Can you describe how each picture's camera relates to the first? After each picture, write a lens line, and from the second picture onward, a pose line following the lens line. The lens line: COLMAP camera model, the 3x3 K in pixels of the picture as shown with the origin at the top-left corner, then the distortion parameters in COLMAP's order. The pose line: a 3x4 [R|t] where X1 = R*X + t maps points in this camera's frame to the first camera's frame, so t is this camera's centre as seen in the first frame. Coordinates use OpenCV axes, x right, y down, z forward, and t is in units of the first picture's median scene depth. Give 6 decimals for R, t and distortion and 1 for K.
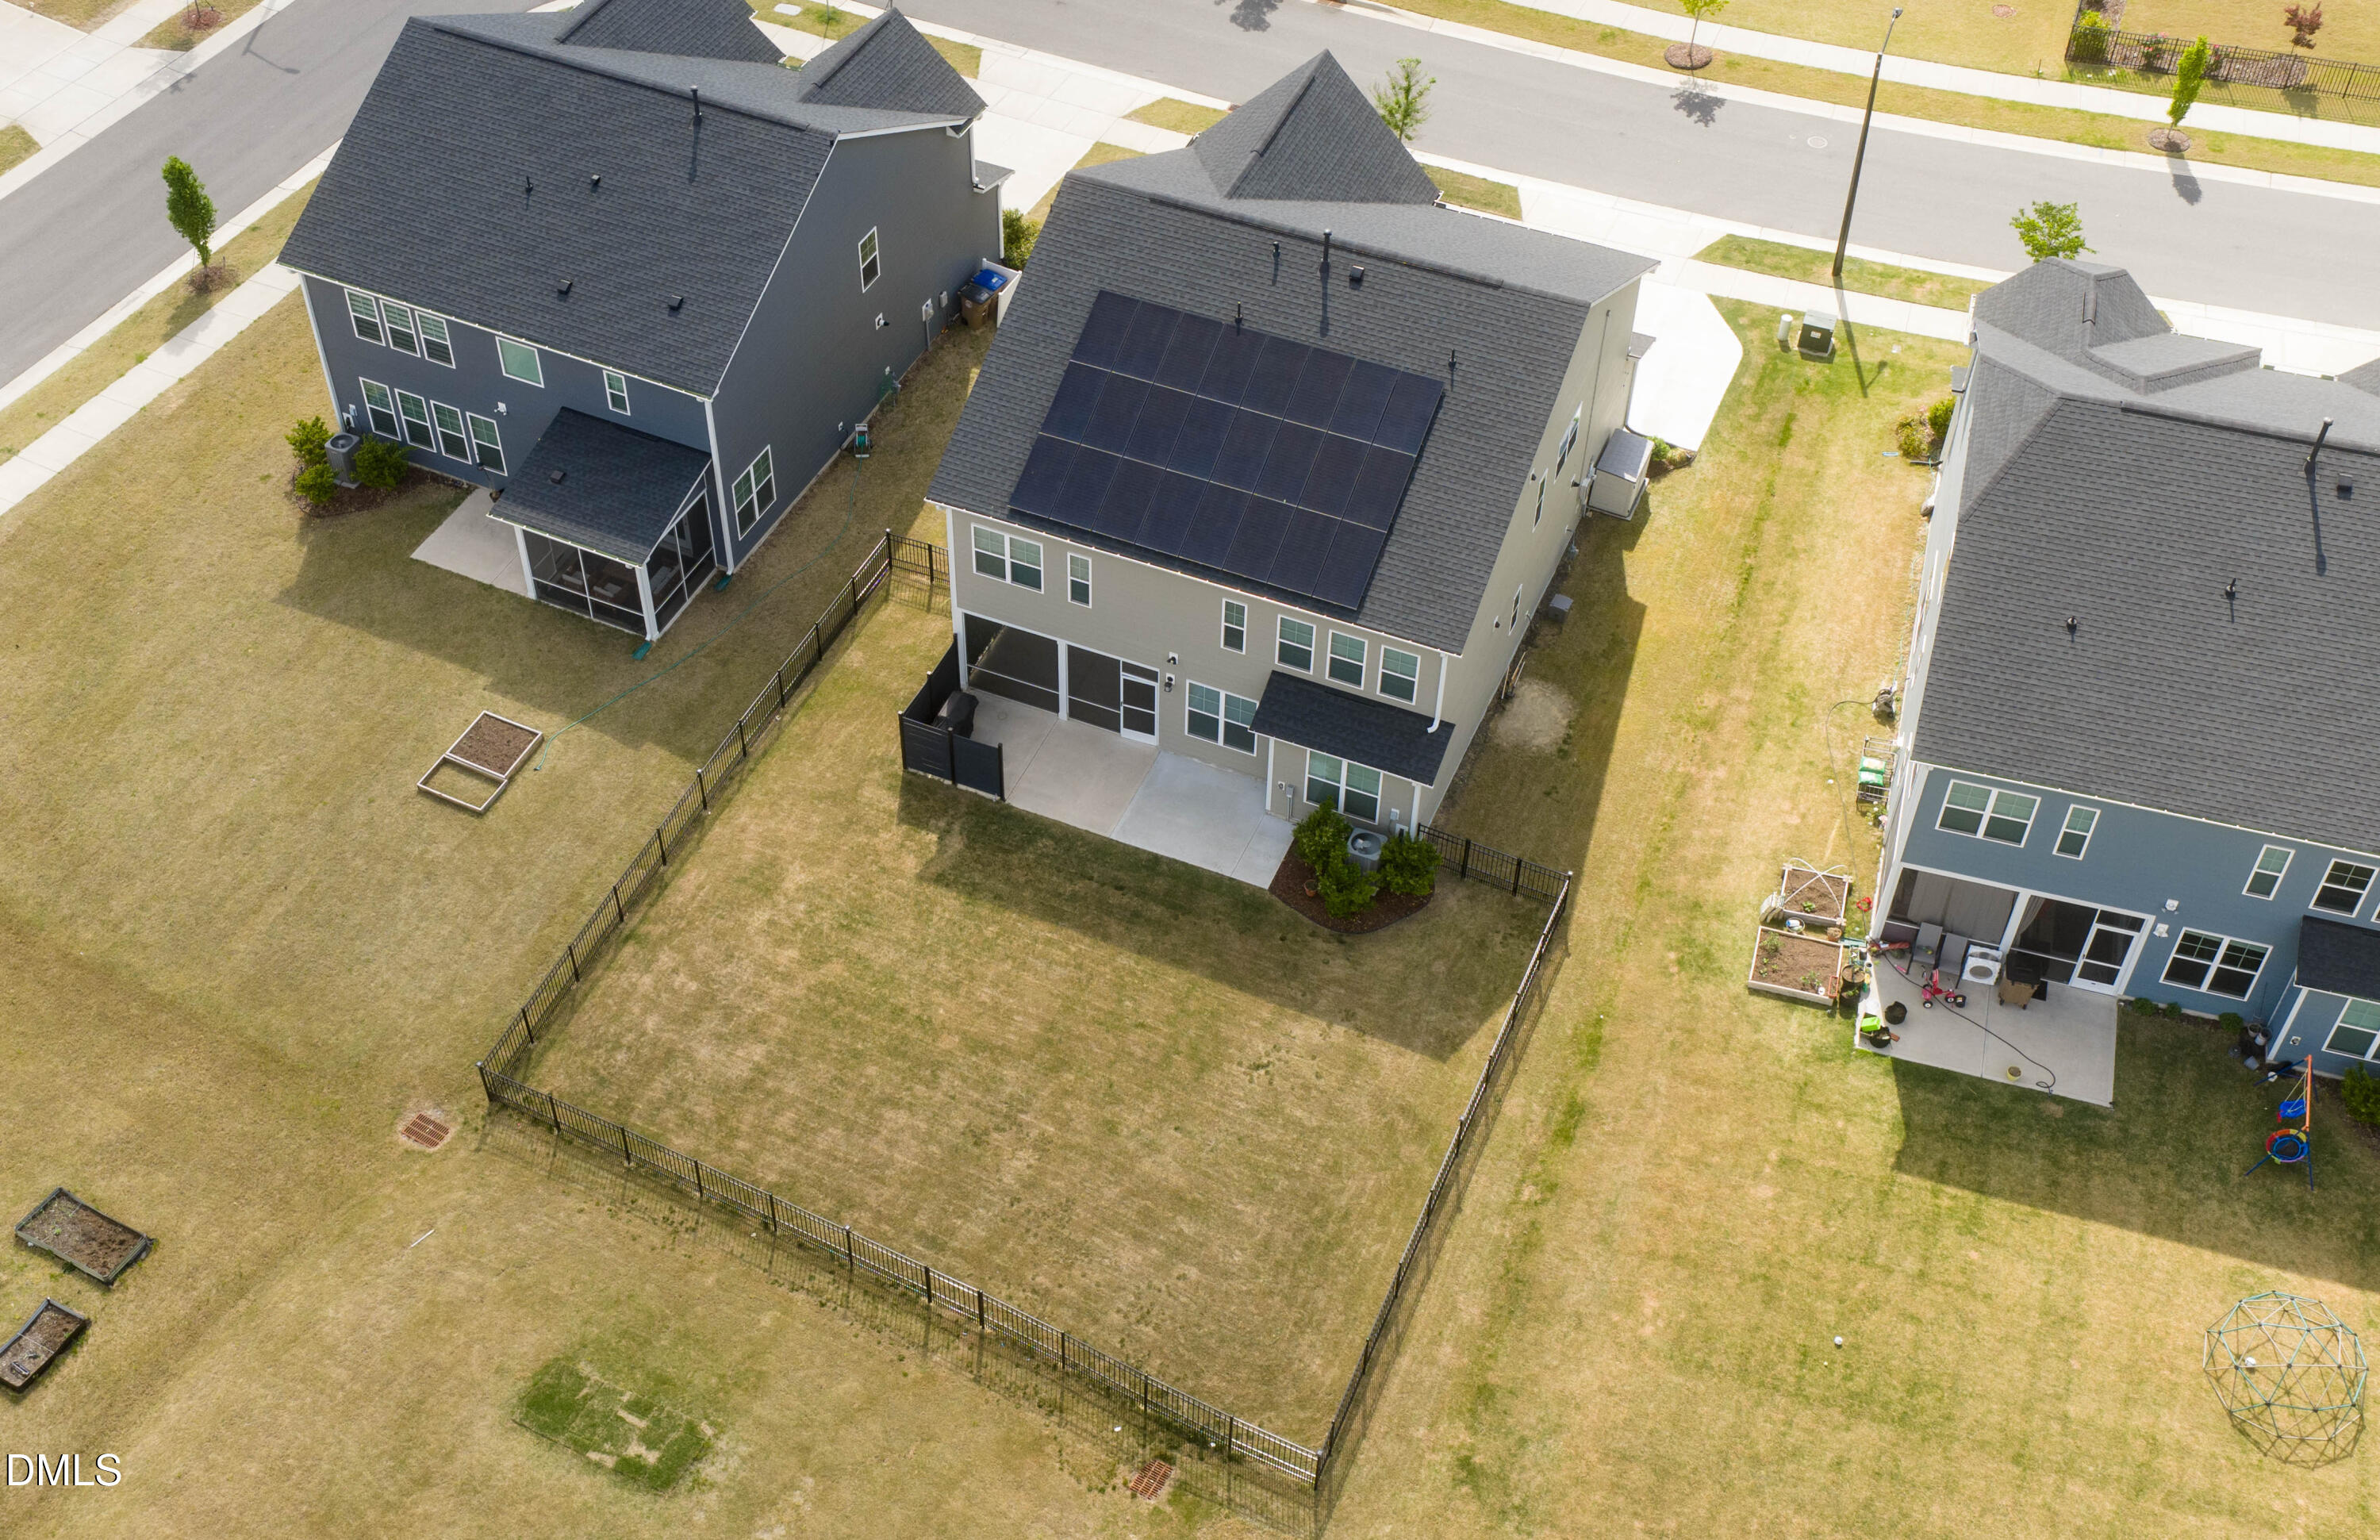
lens RADIAL K [[2624.4, 0, 1138.3], [0, 2624.4, 843.5], [0, 0, 1]] dist [0.007861, 0.000000]
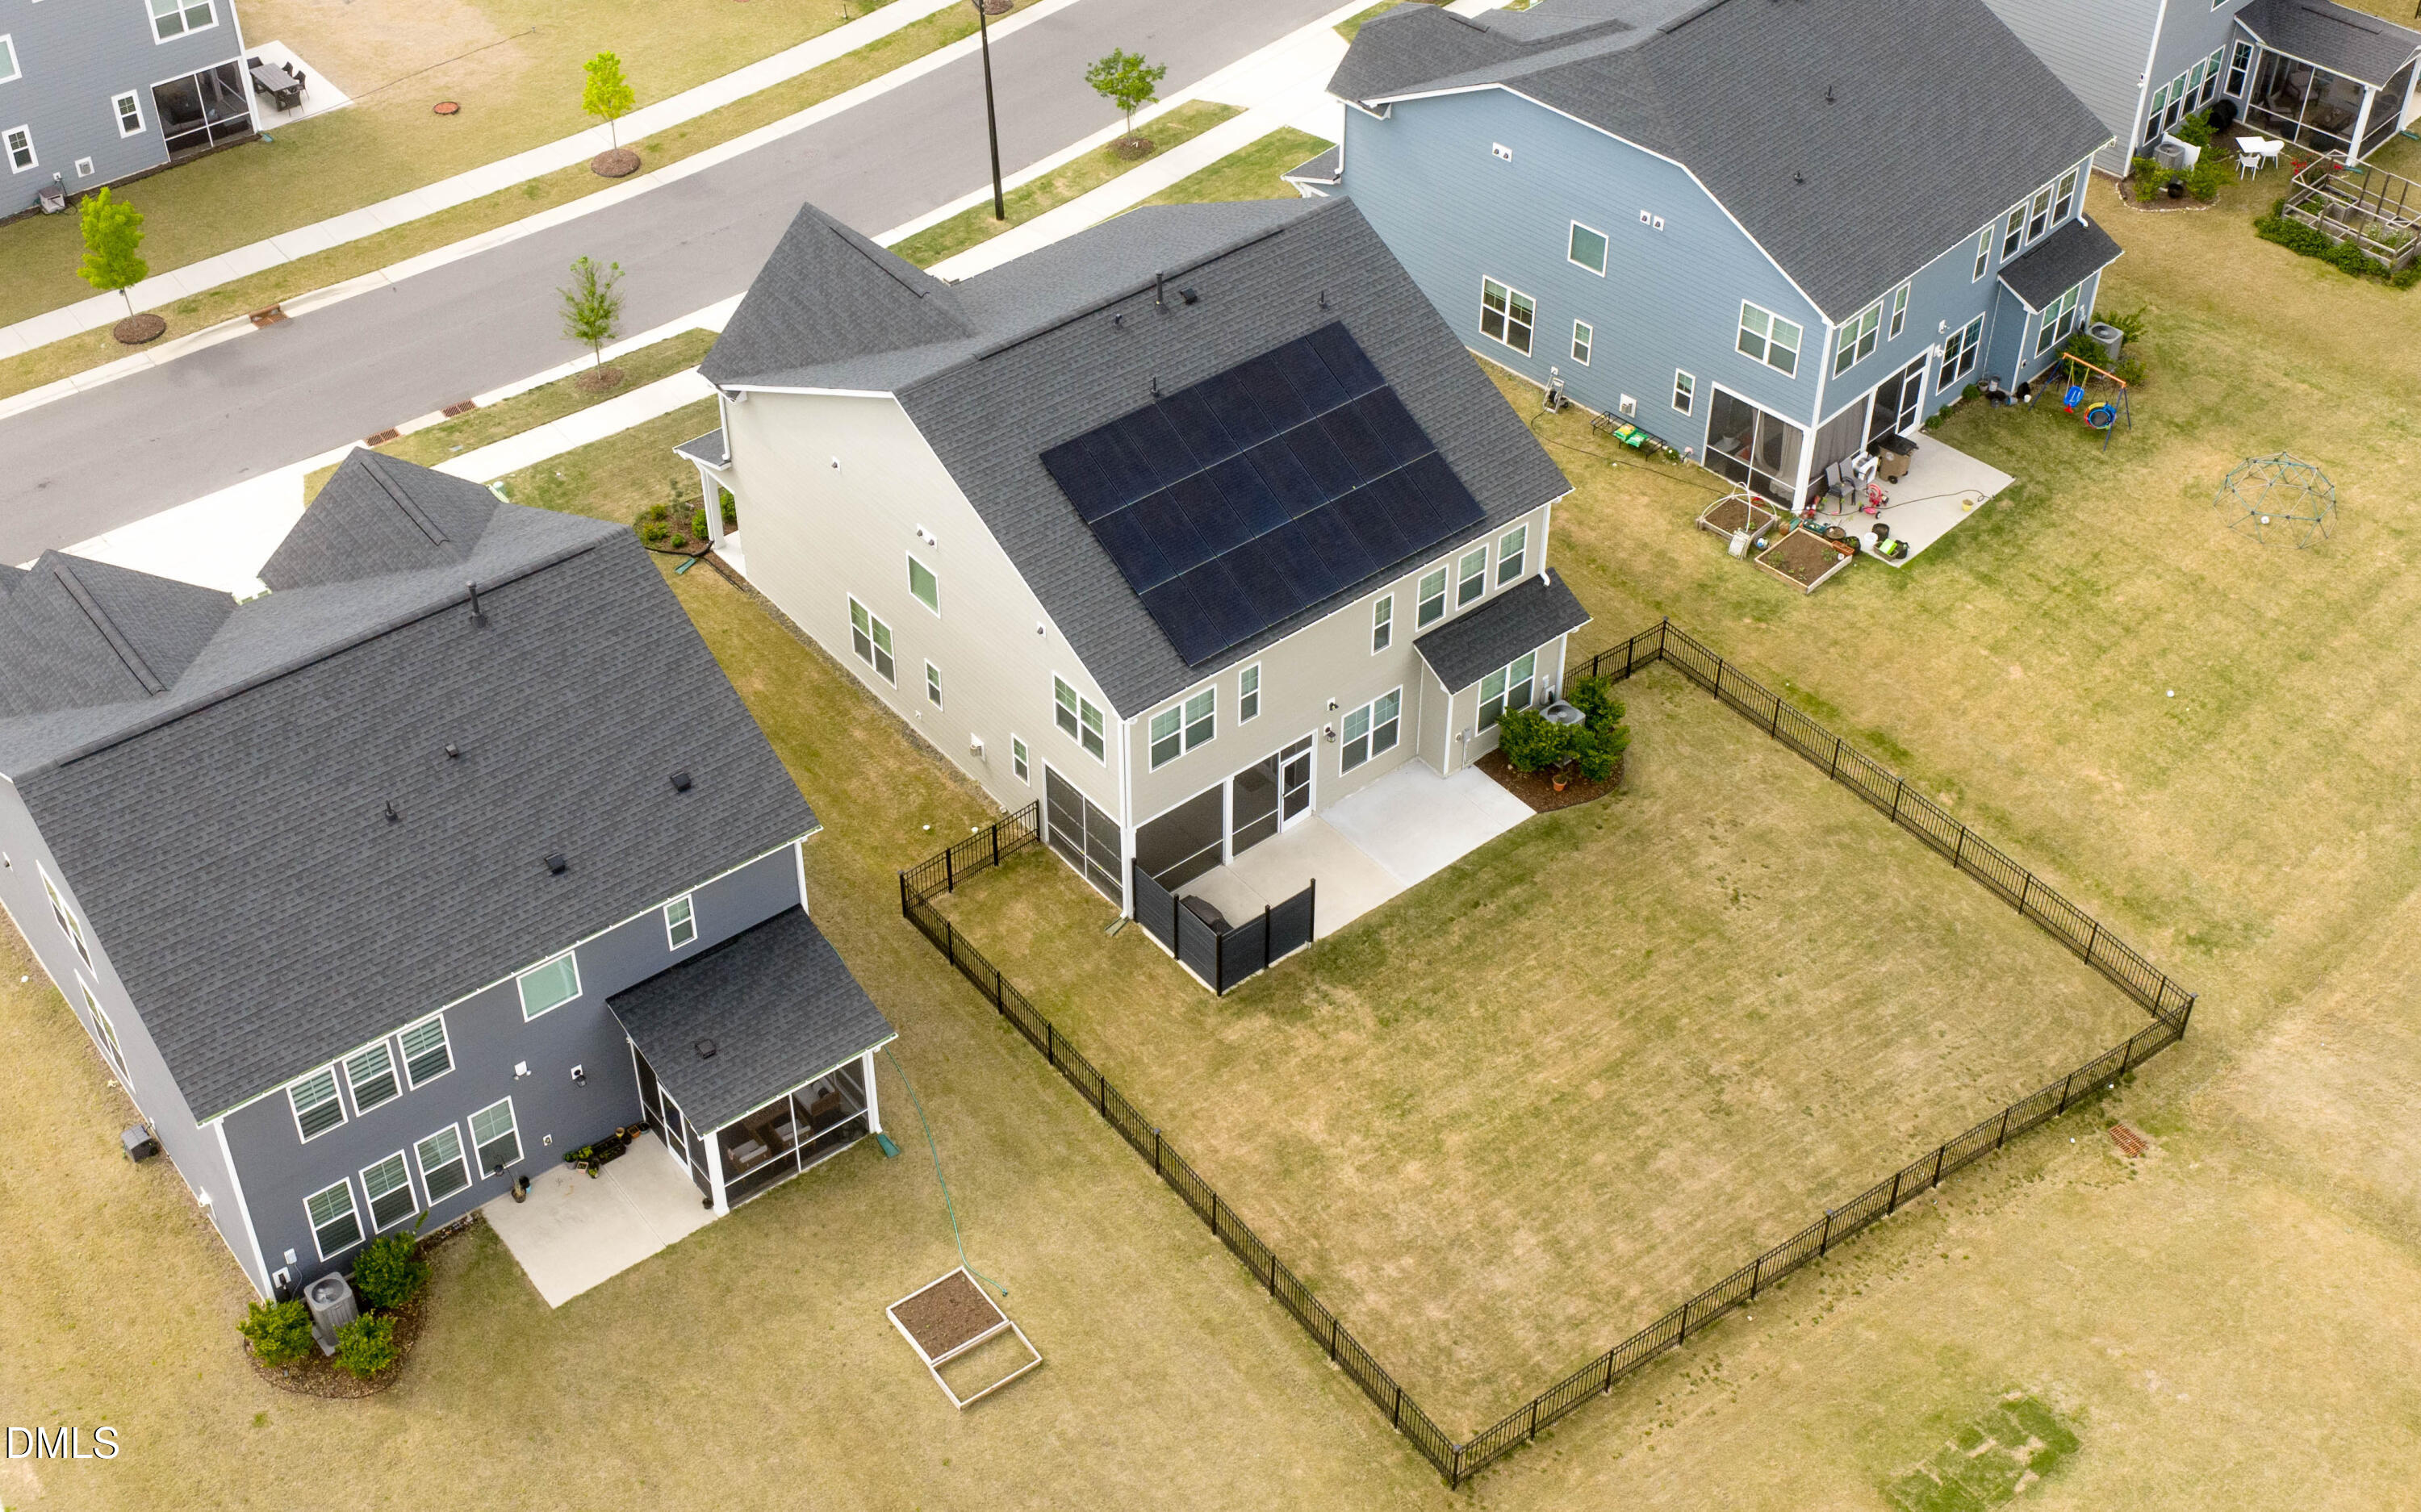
lens RADIAL K [[2954.2, 0, 1208.4], [0, 2954.2, 757.6], [0, 0, 1]] dist [-0.012623, 0.000000]
pose [[0.448163, -0.583849, 0.676957, -0.760273], [0.652151, 0.731471, 0.199124, -0.305343], [-0.611432, 0.352238, 0.708576, 0.275955]]
